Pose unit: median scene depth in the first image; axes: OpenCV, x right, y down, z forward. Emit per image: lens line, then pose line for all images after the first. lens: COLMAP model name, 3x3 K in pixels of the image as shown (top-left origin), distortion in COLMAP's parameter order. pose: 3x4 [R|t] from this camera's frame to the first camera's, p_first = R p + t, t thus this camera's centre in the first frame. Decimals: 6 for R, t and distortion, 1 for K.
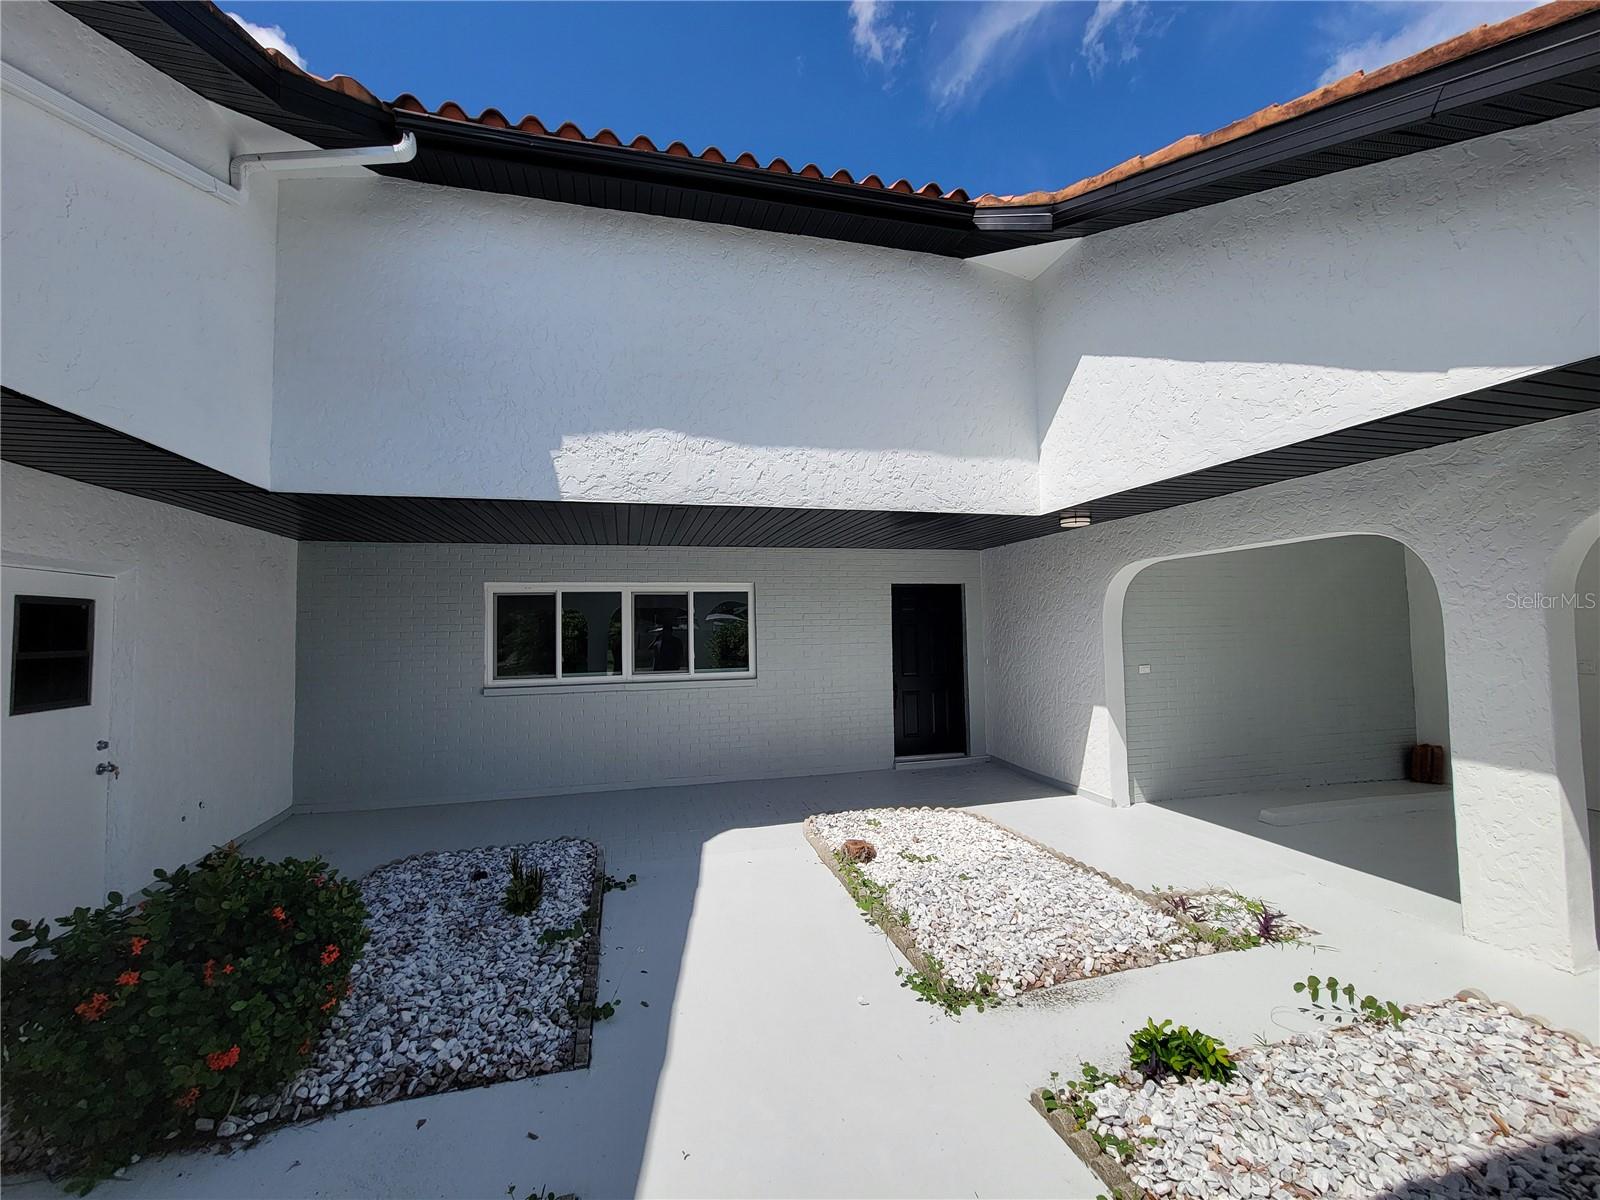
lens RADIAL K [[650.5, 0, 791.8], [0, 650.5, 595.7], [0, 0, 1]] dist [0.000791, 0.000429]
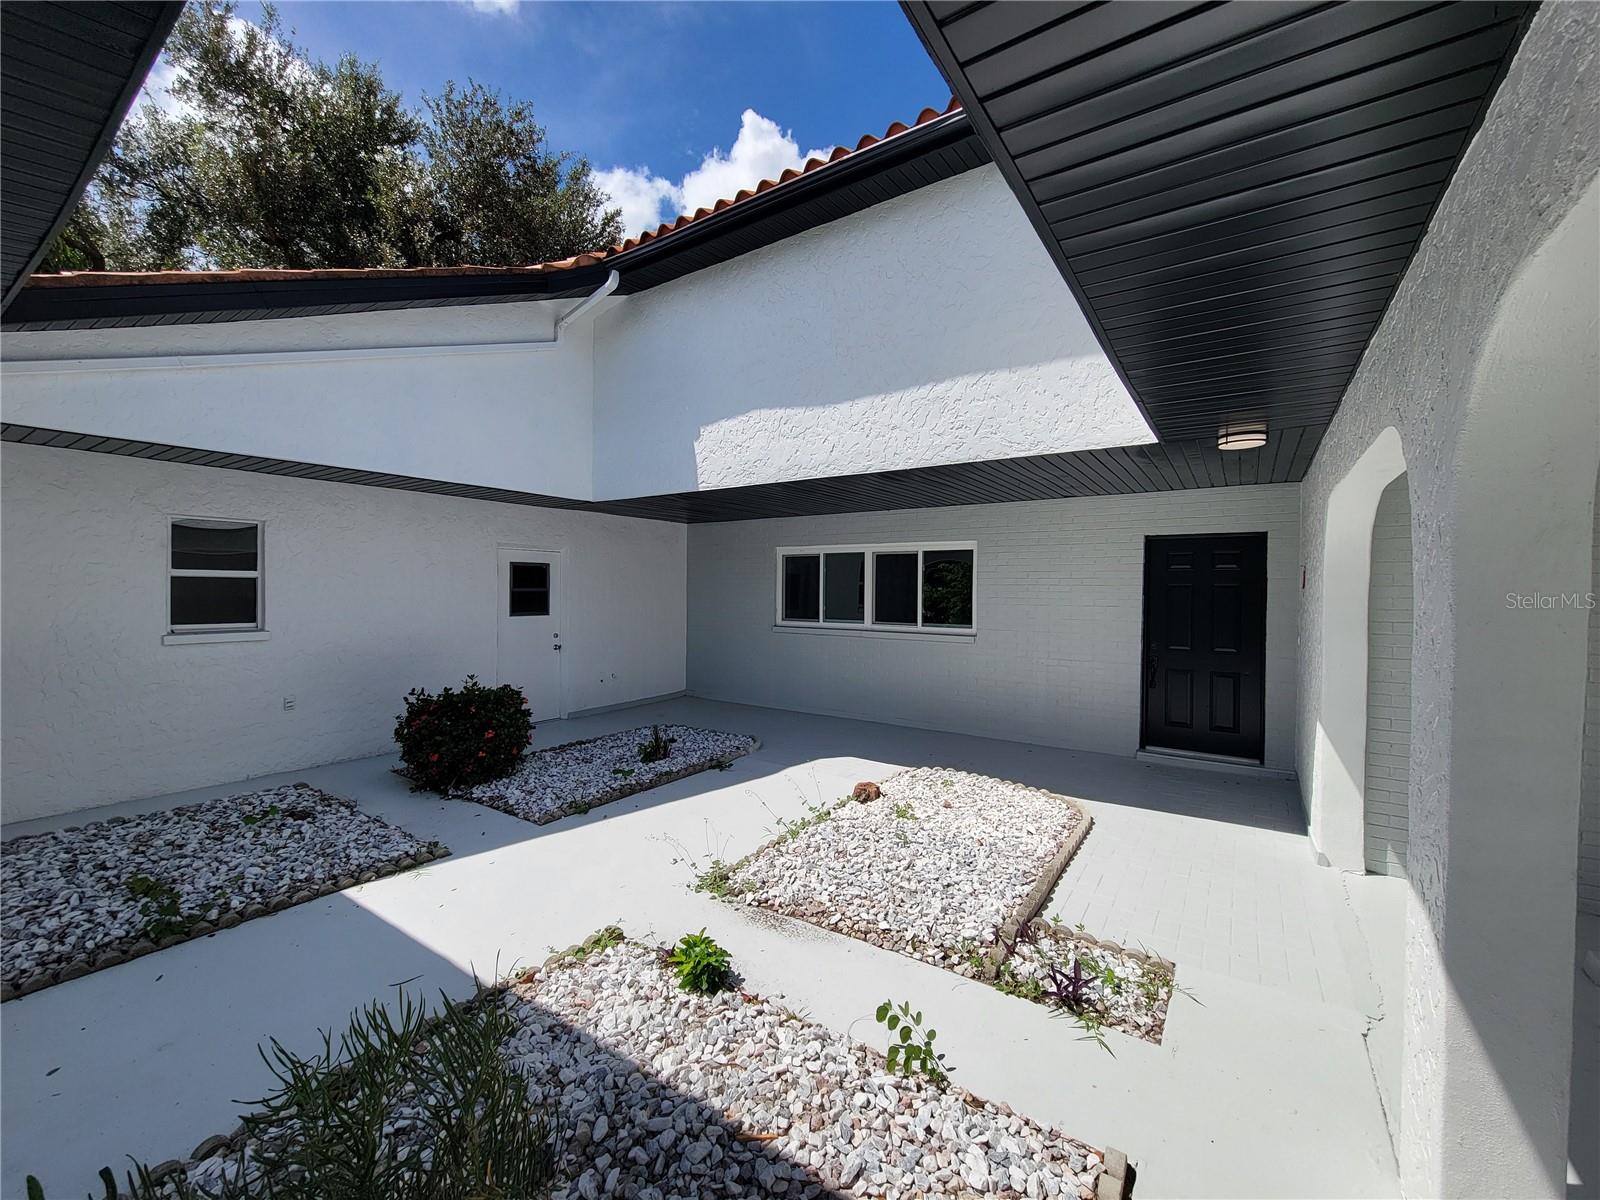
lens RADIAL K [[650.5, 0, 791.8], [0, 650.5, 595.7], [0, 0, 1]] dist [0.000791, 0.000429]
pose [[0.653129, 0.033147, -0.756521, 0.579665], [0.017208, 0.998134, 0.058589, 0.001309], [0.757051, -0.051284, 0.651340, 0.156080]]
